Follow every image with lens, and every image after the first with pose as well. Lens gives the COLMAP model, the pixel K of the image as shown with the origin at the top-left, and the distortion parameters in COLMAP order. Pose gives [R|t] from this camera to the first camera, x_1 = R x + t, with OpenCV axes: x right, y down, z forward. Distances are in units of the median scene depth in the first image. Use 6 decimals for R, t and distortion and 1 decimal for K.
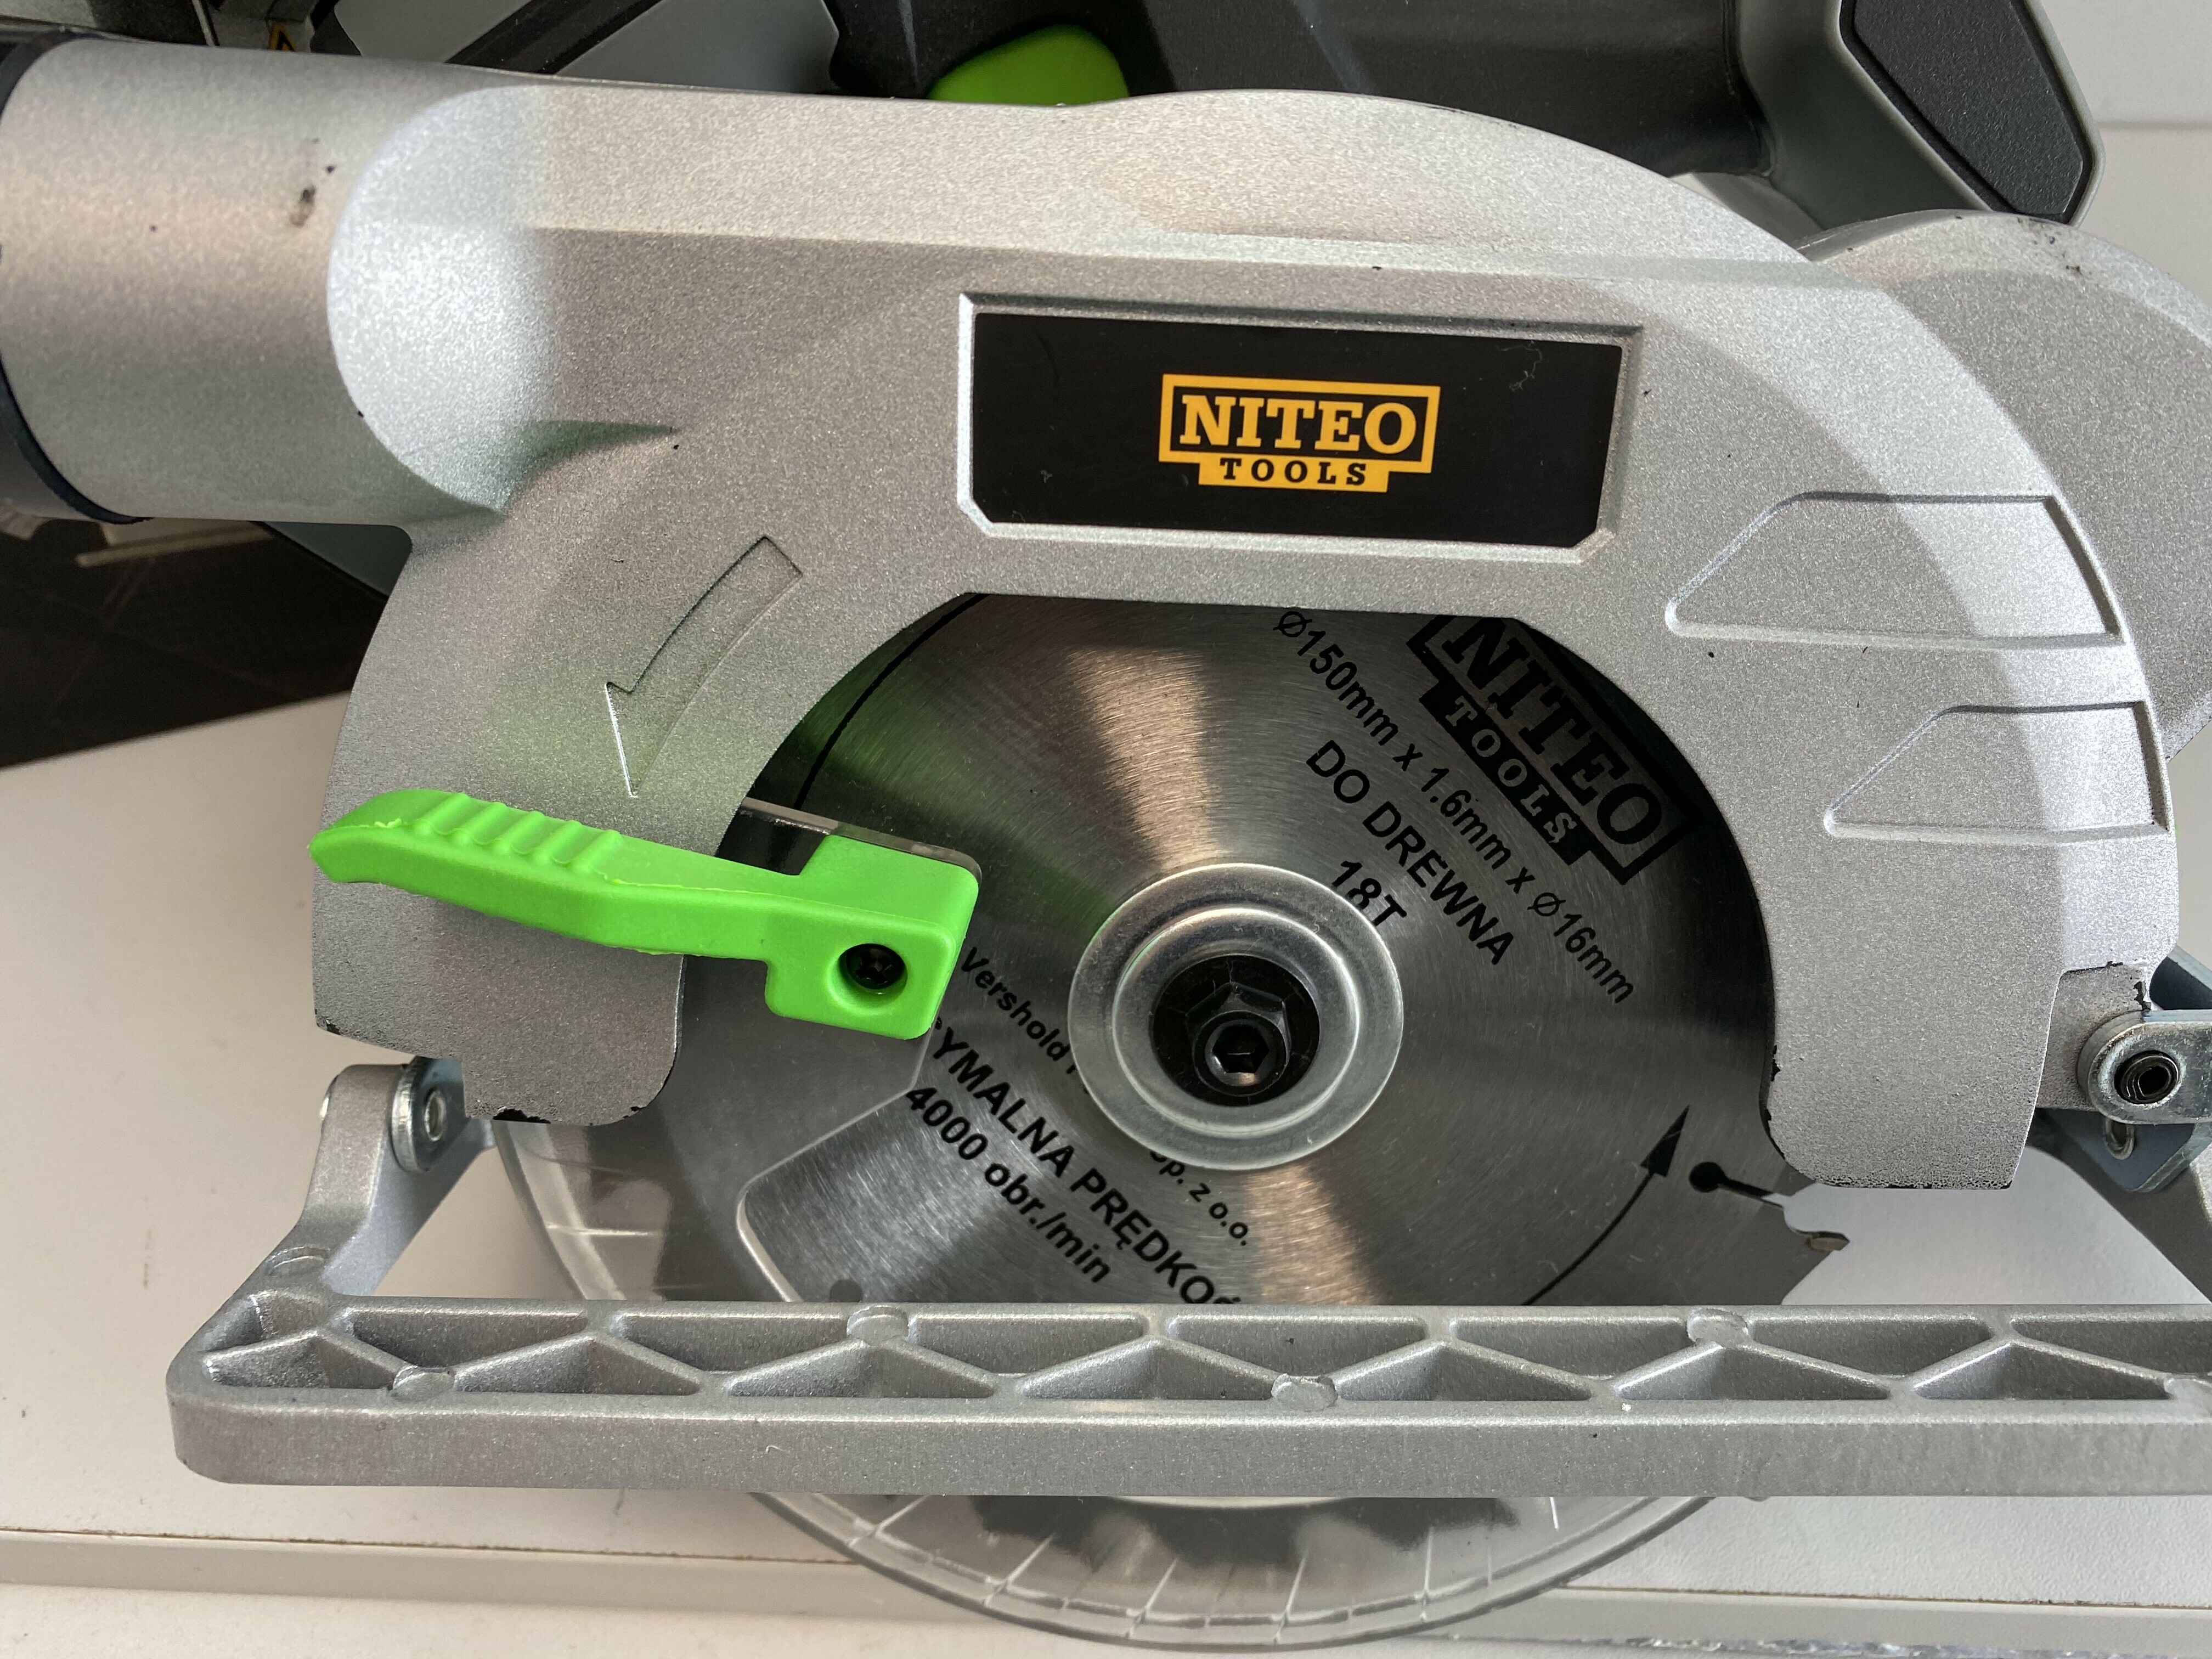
lens RADIAL K [[1719.7, 0, 1106.0], [0, 1719.7, 829.5], [0, 0, 1]] dist [0.066714, -0.182693]
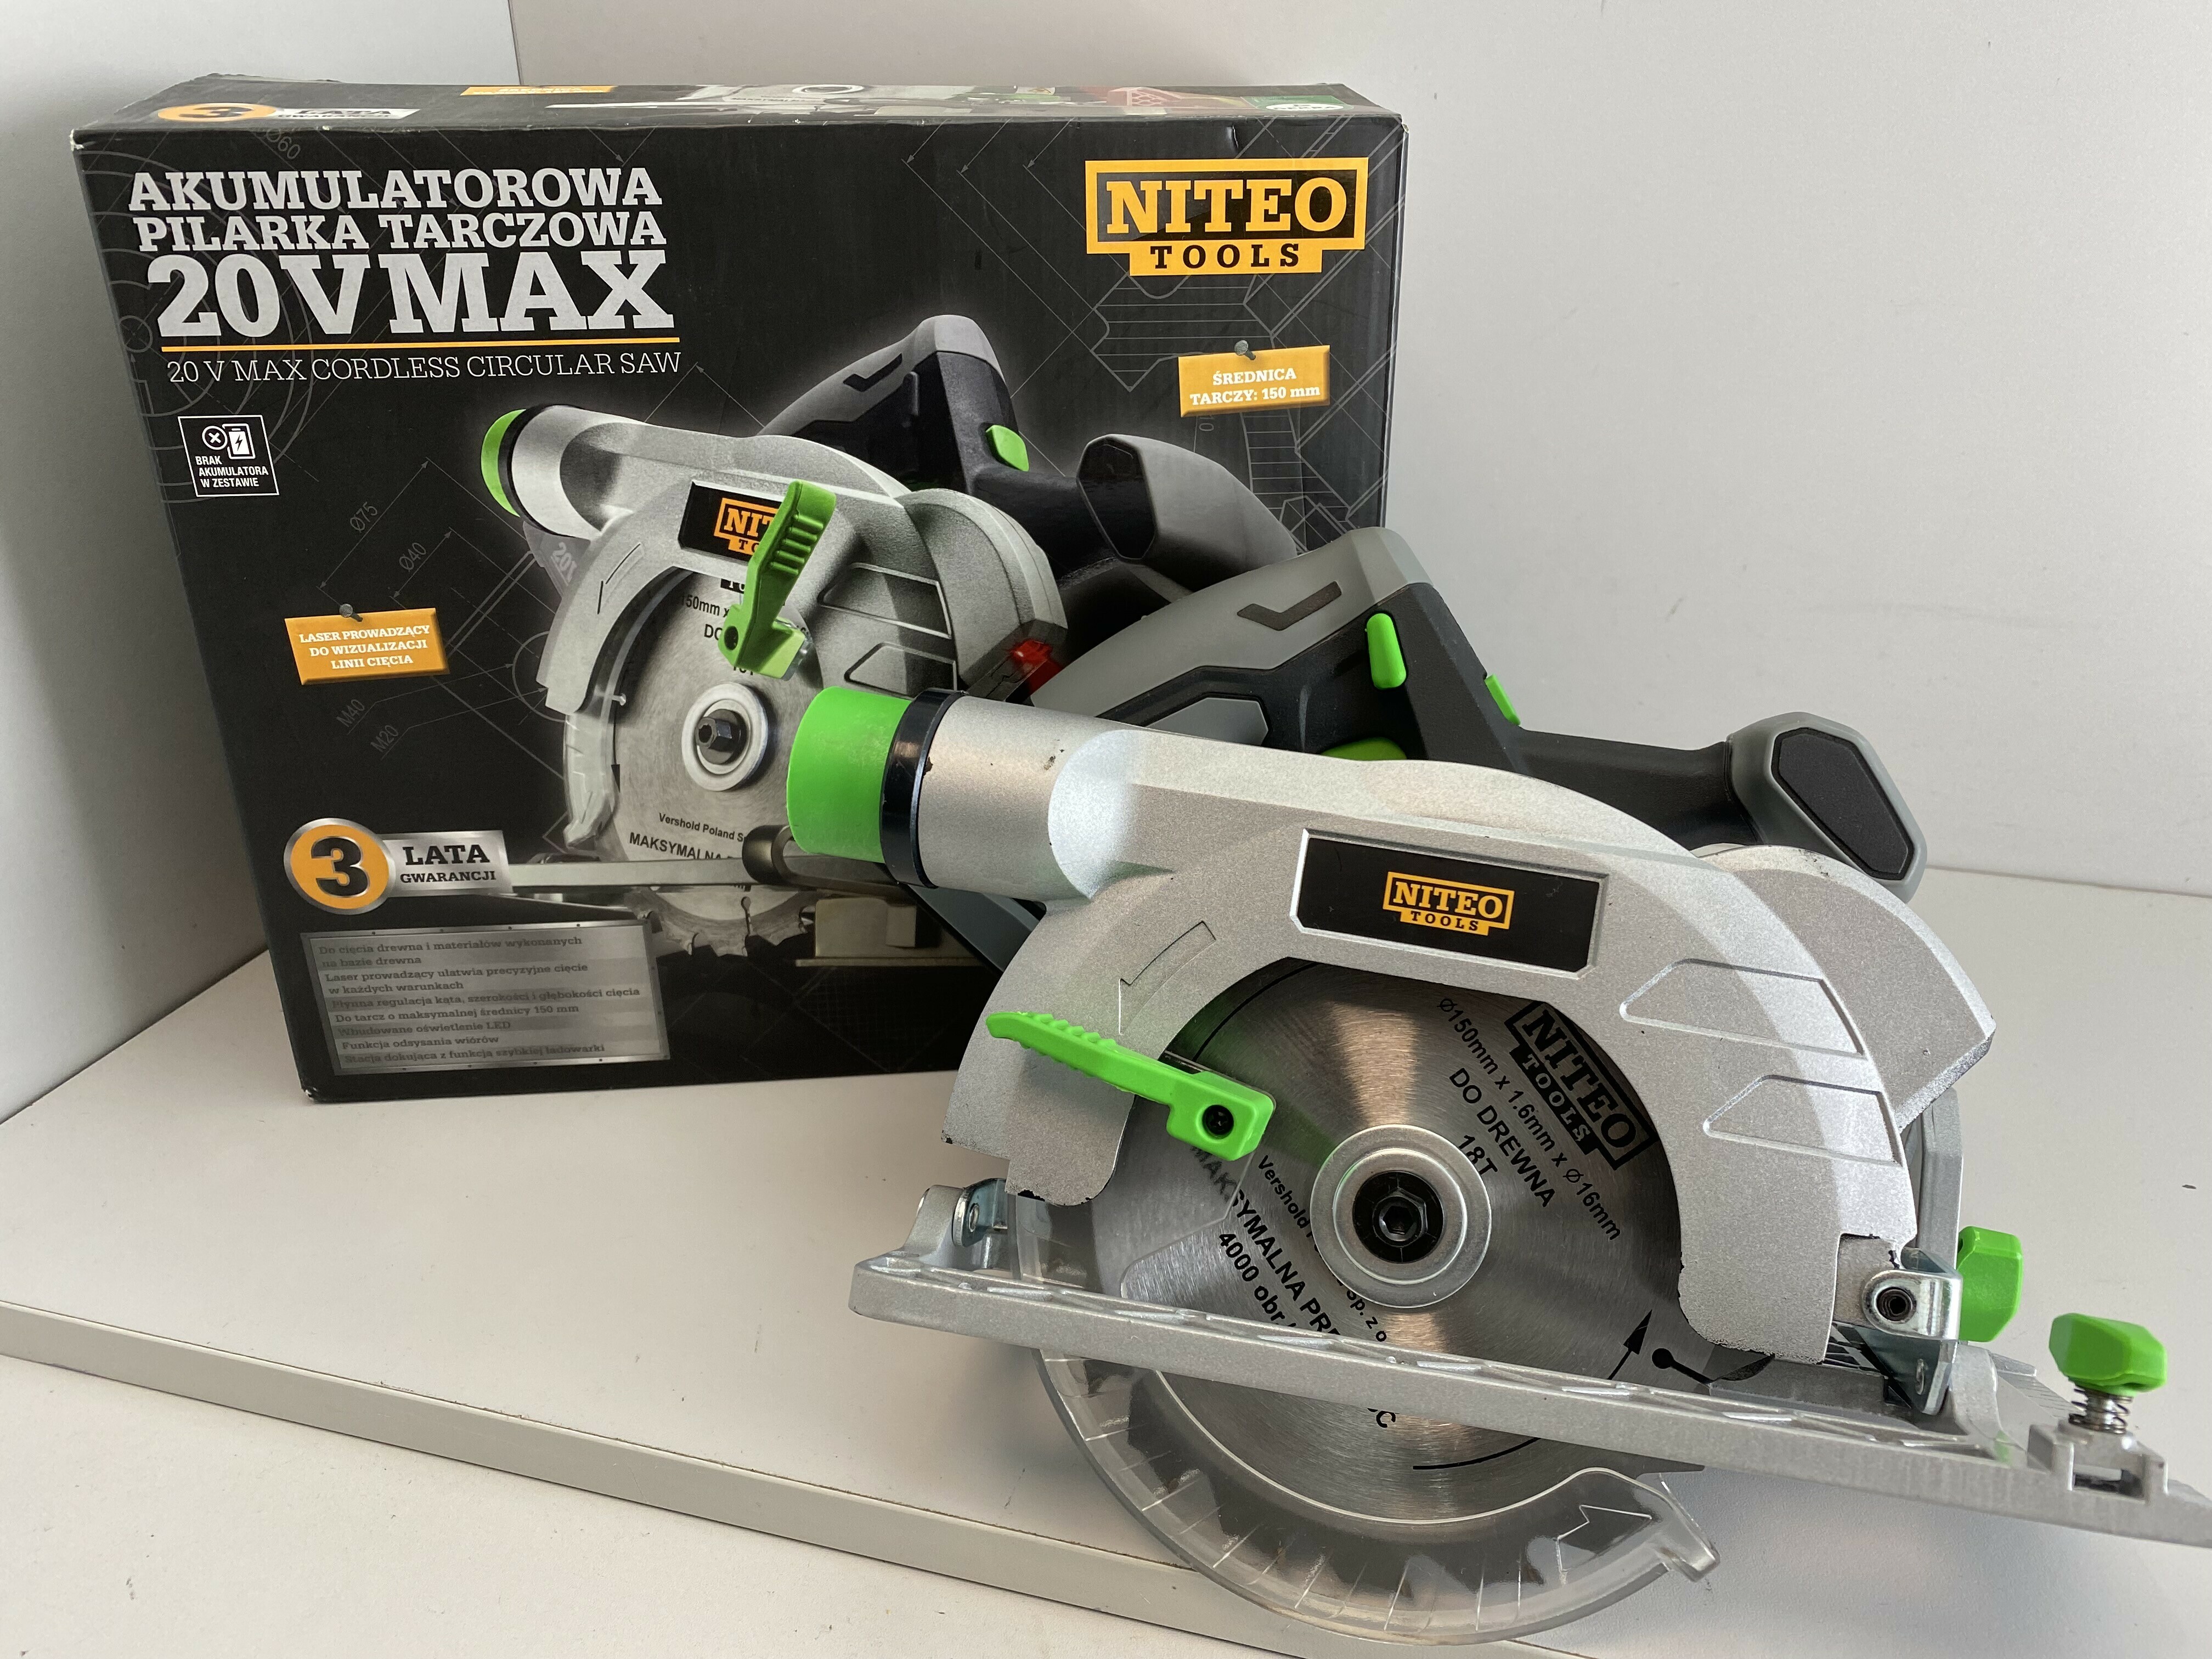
lens RADIAL K [[1716.8, 0, 1106.0], [0, 1716.8, 829.5], [0, 0, 1]] dist [0.069743, -0.323411]
pose [[0.967605, 0.104425, -0.229861, 0.159763], [-0.185204, 0.912341, -0.365148, 0.492164], [0.171581, 0.395890, 0.902126, -0.951708]]
